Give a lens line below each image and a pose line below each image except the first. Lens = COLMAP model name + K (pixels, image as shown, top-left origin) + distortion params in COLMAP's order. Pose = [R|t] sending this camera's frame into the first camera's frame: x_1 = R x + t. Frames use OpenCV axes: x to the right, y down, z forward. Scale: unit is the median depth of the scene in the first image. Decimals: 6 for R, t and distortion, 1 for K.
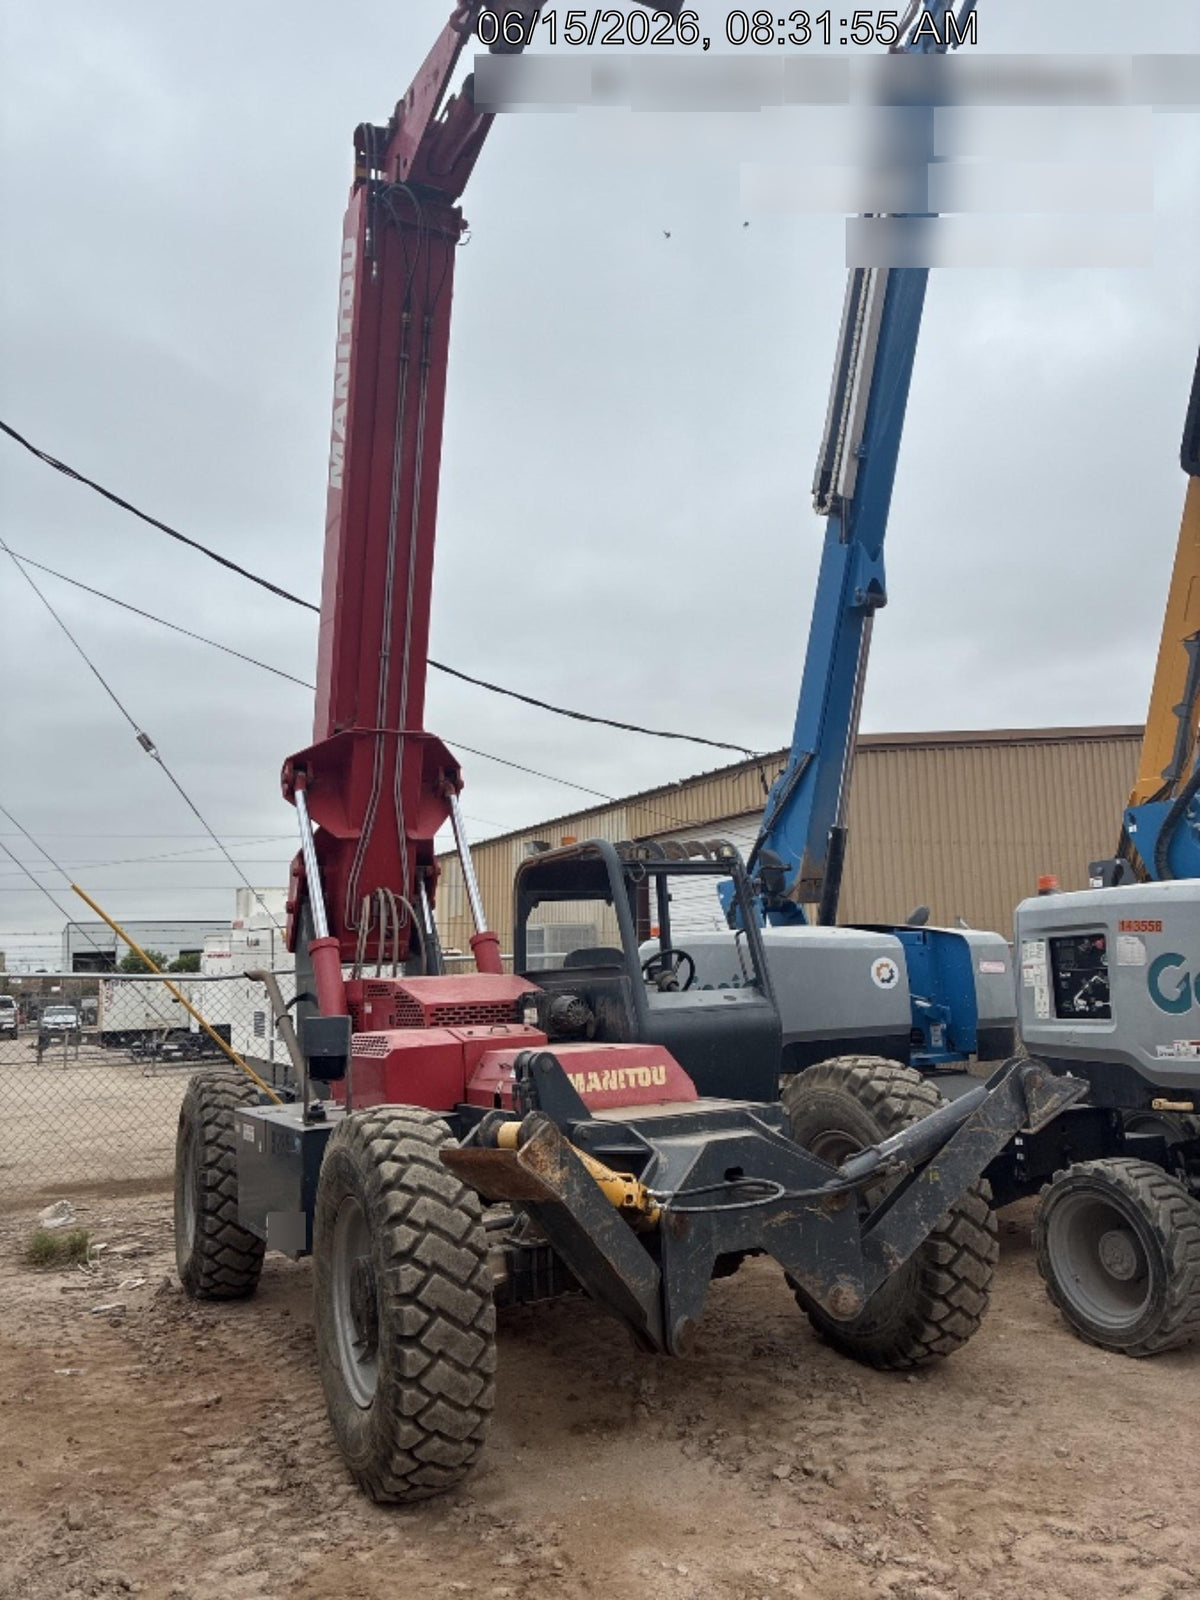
lens RADIAL K [[1201.4, 0, 609.6], [0, 1201.4, 818.9], [0, 0, 1]] dist [0.056798, -0.062763]
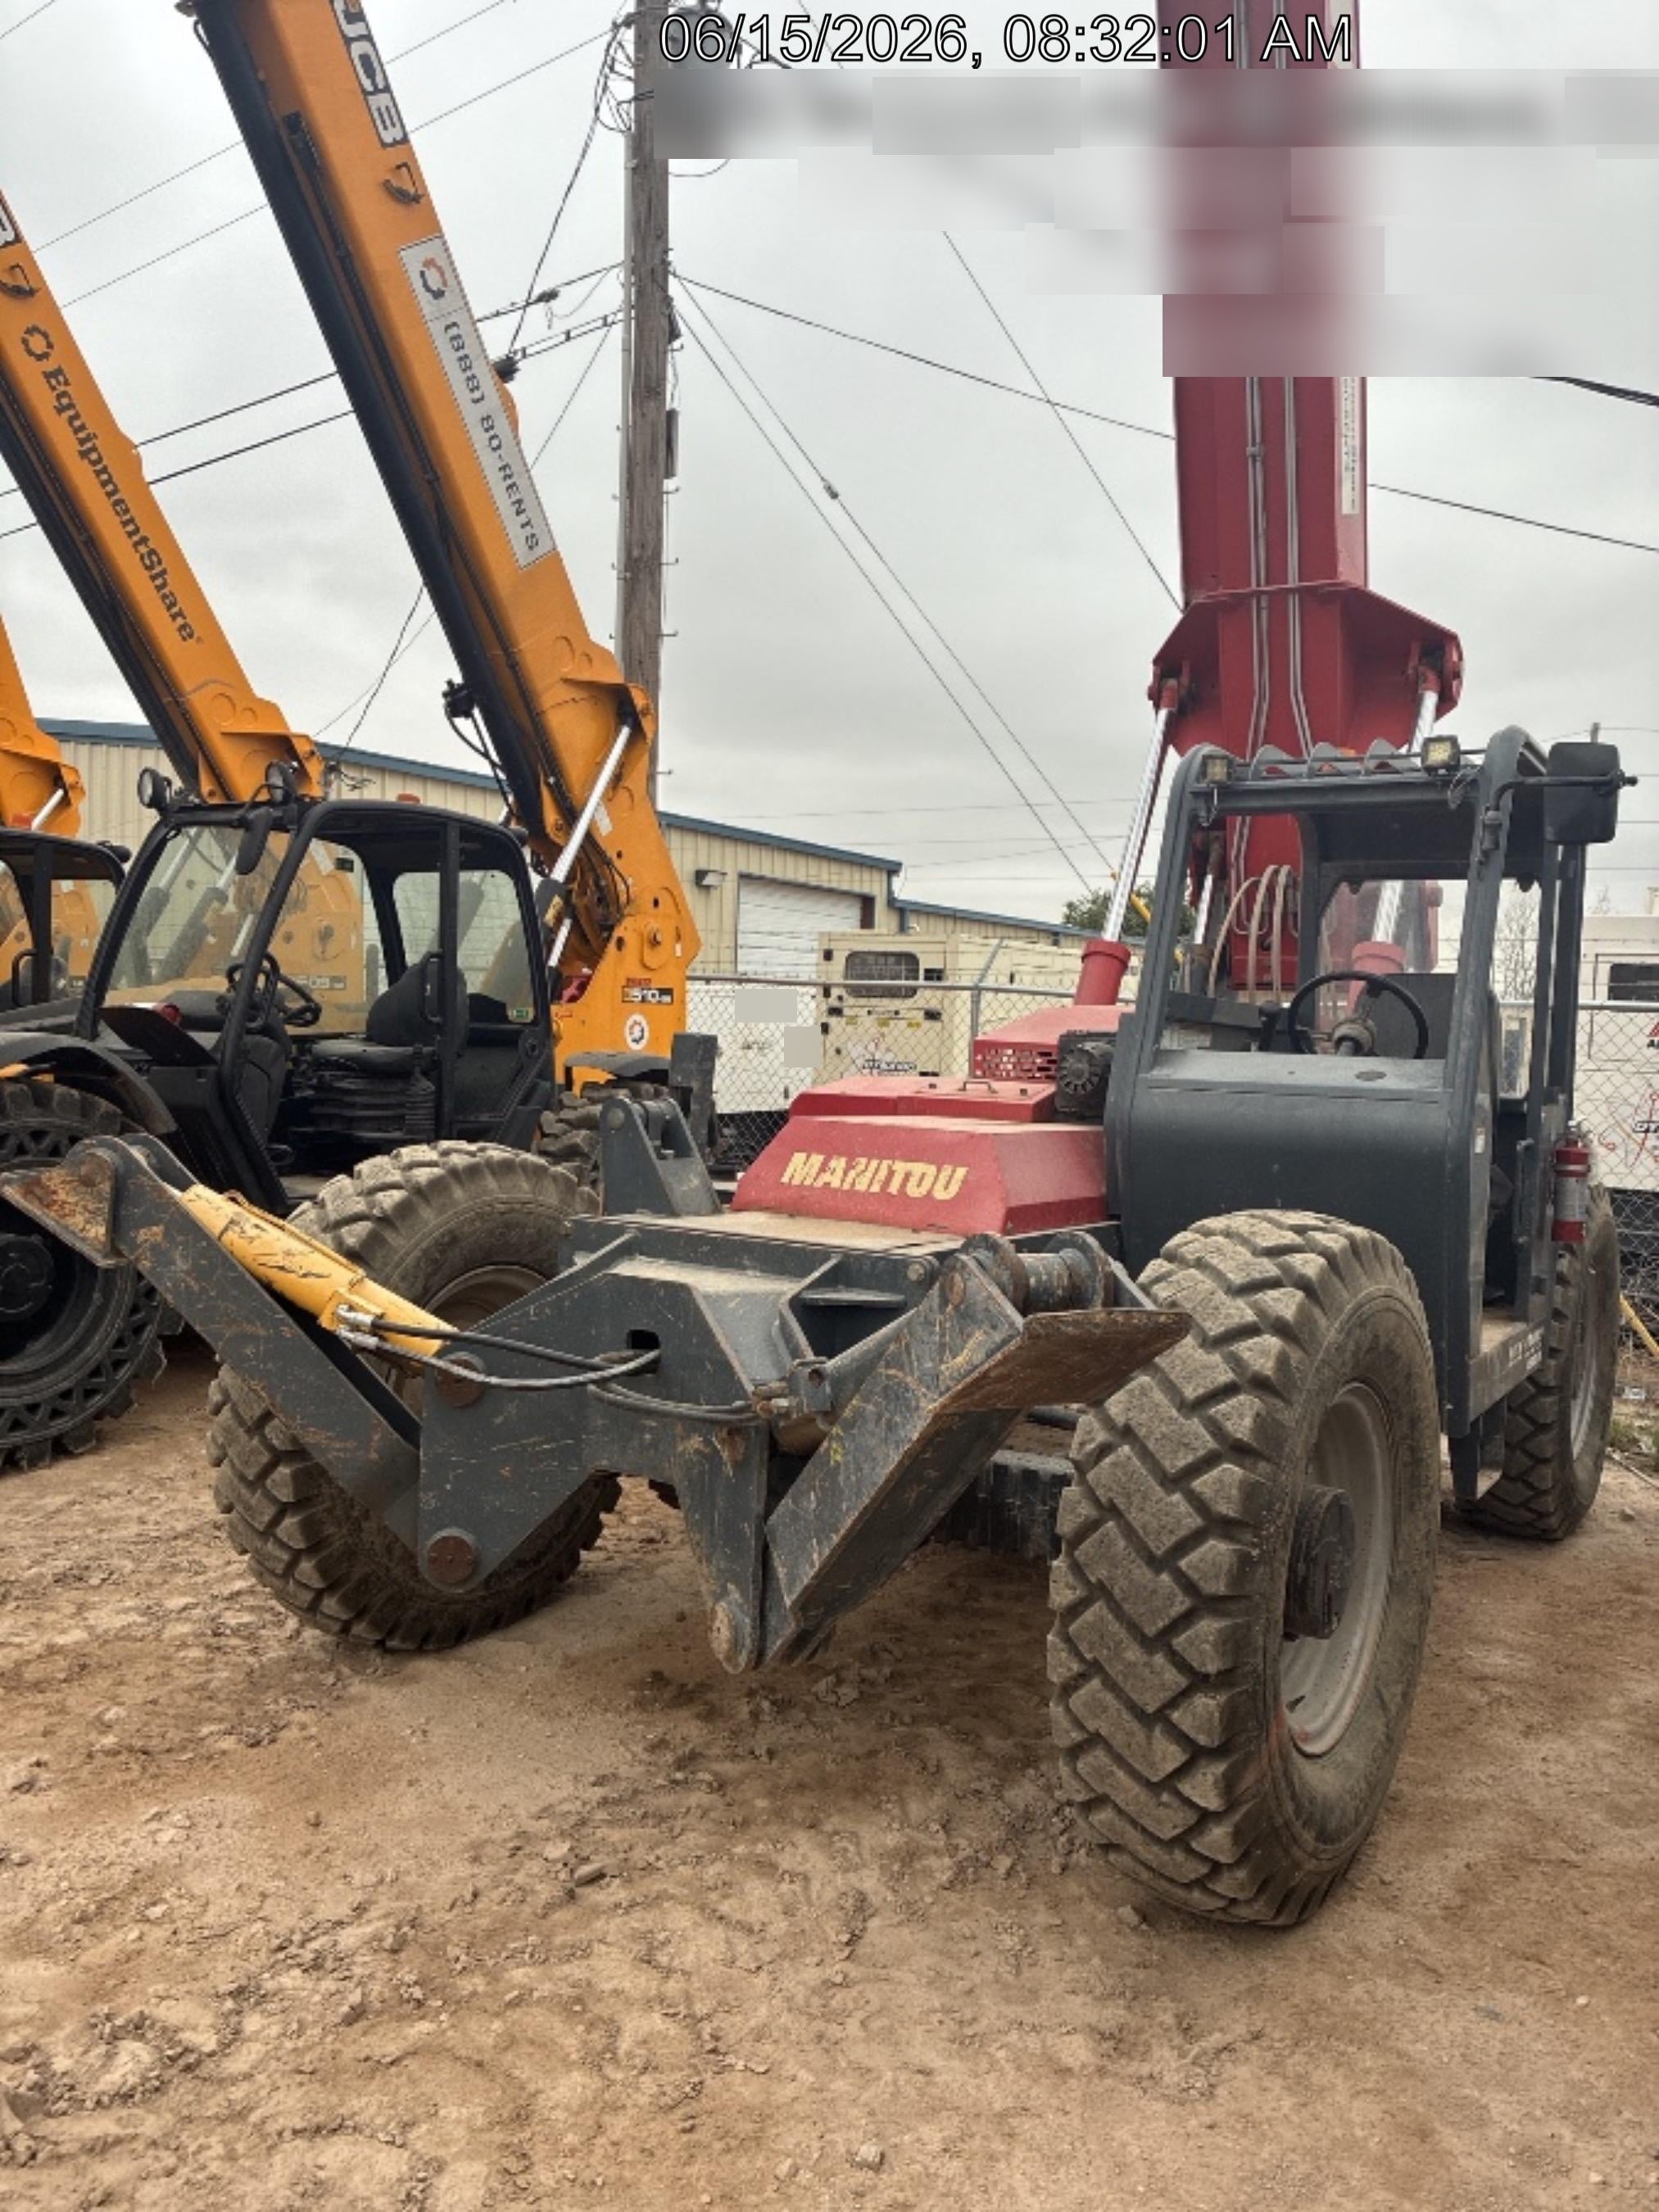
lens RADIAL K [[1660.9, 0, 842.8], [0, 1660.9, 1132.1], [0, 0, 1]] dist [0.056798, -0.062763]
pose [[0.498992, 0.117659, -0.858582, 0.747773], [0.043417, 0.986102, 0.160367, 0.081436], [0.865518, -0.117299, 0.486949, 0.695554]]
